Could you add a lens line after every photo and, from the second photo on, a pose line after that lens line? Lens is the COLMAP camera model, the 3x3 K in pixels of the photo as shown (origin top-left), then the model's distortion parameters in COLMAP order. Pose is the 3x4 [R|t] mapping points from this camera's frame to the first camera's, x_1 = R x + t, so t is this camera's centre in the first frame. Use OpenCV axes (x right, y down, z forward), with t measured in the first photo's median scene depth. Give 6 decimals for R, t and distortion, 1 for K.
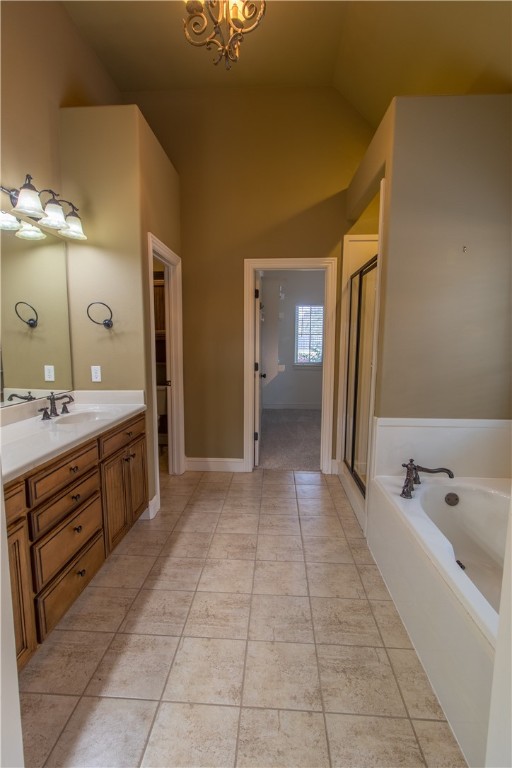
lens RADIAL K [[358.6, 0, 256.0], [0, 358.6, 384.0], [0, 0, 1]] dist [0.001490, 0.000500]
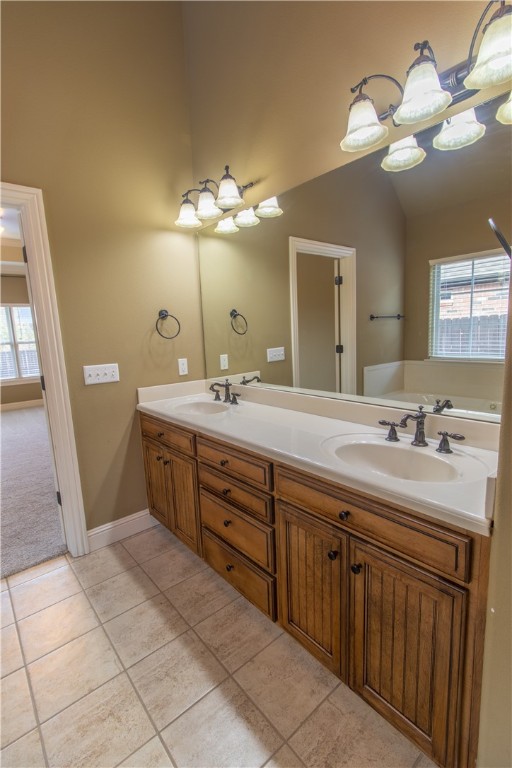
lens RADIAL K [[358.6, 0, 256.0], [0, 358.6, 384.0], [0, 0, 1]] dist [0.001490, 0.000500]
pose [[-0.728077, 0.139851, -0.671078, 0.041392], [-0.037821, 0.969282, 0.243029, -0.165189], [0.684451, 0.202324, -0.700423, 1.338340]]
